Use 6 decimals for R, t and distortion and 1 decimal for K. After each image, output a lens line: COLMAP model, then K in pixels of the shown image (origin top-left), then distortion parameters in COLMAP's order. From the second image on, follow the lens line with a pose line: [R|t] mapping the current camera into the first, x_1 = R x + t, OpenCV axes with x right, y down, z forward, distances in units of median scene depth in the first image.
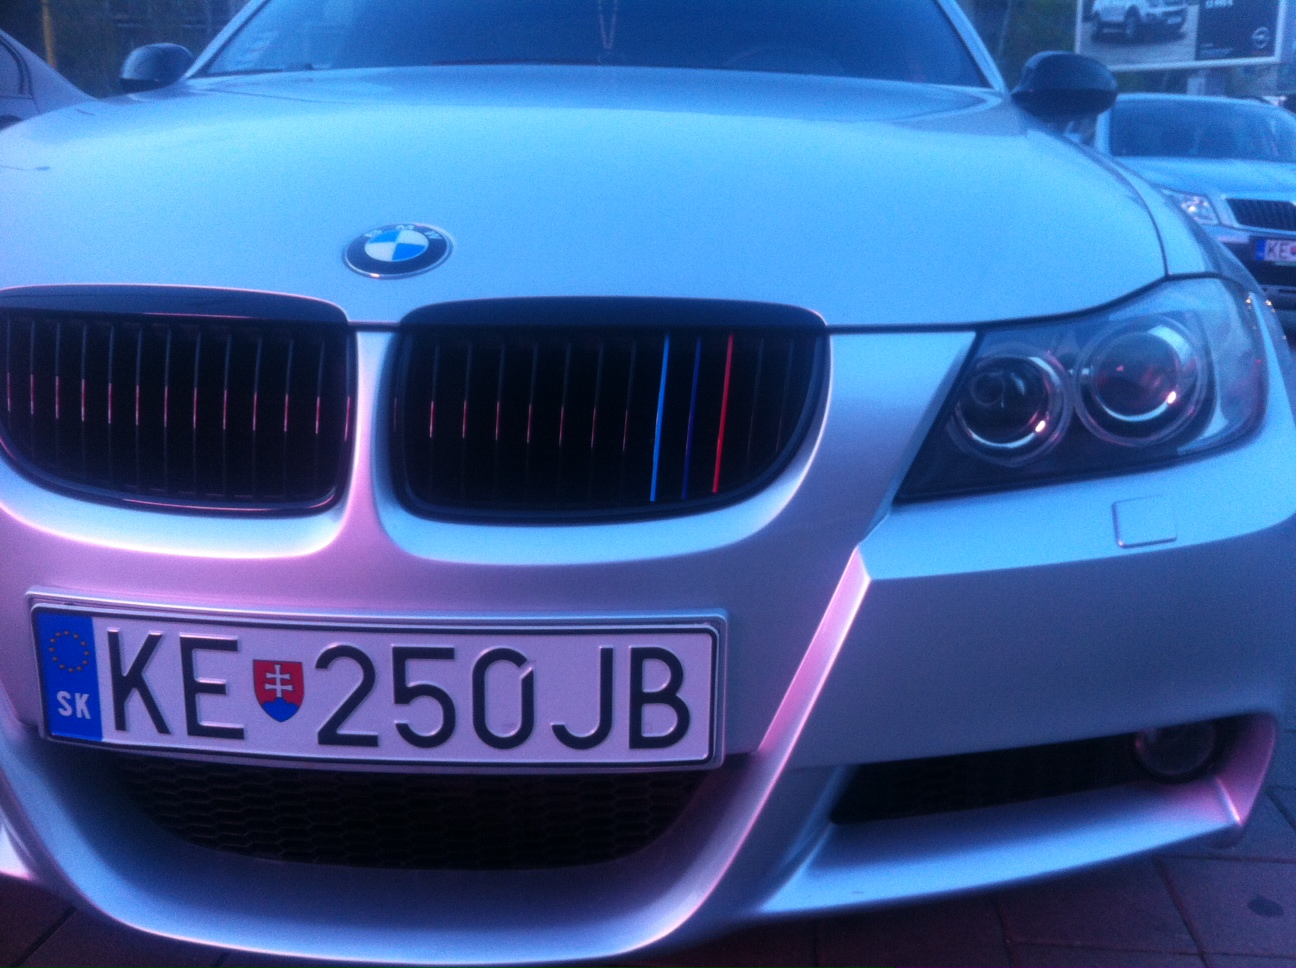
lens RADIAL K [[1100.1, 0, 650.3], [0, 1100.1, 484.1], [0, 0, 1]] dist [0.004035, -0.000513]
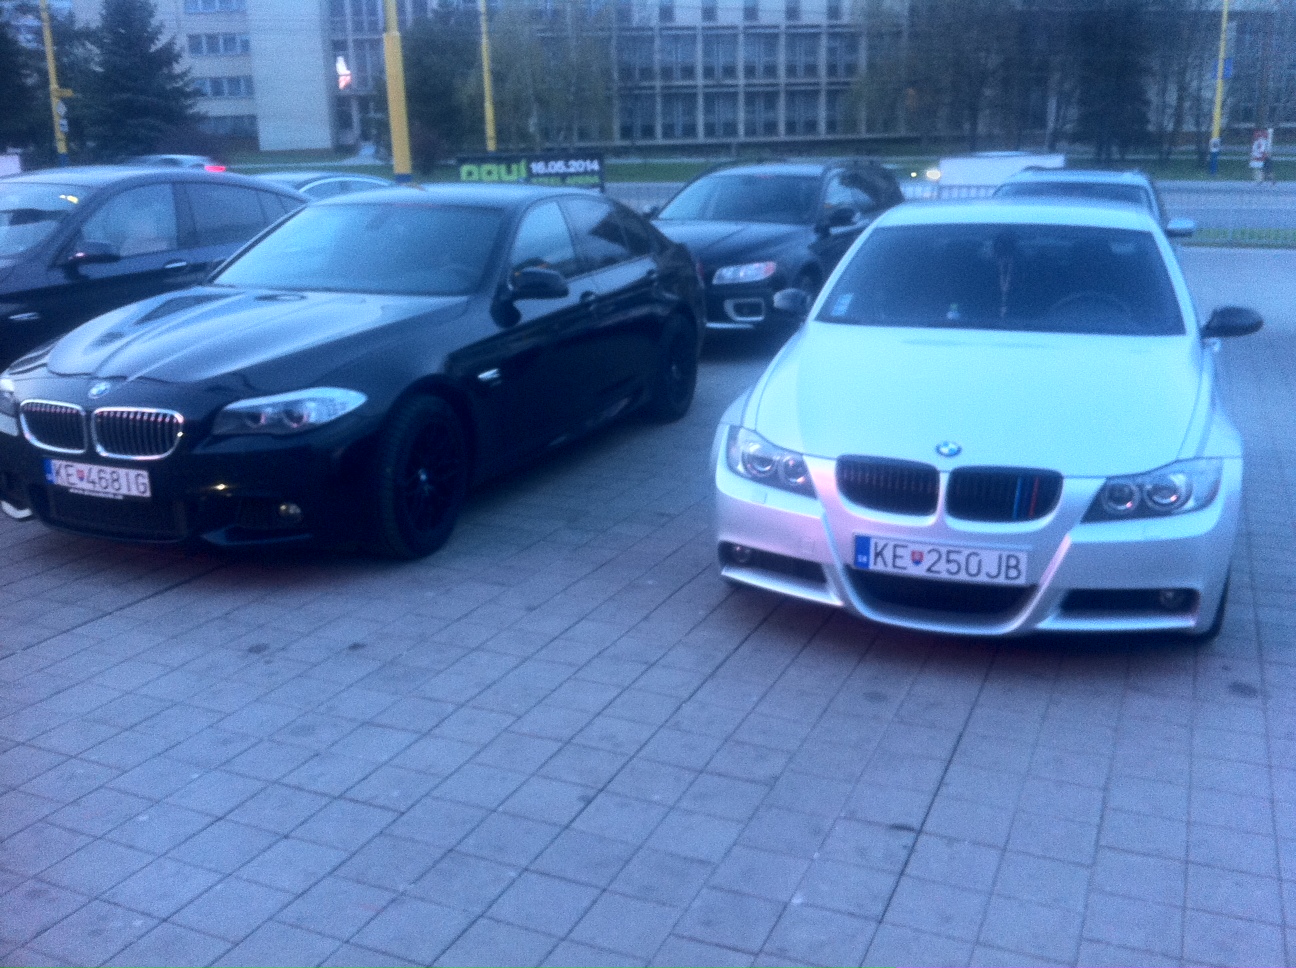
lens RADIAL K [[1100.1, 0, 647.2], [0, 1100.1, 474.7], [0, 0, 1]] dist [0.004035, -0.000513]
pose [[0.946650, 0.049180, -0.318490, 0.005555], [-0.045999, 0.998788, 0.017504, -0.150761], [0.318965, -0.001919, 0.947765, -3.214364]]
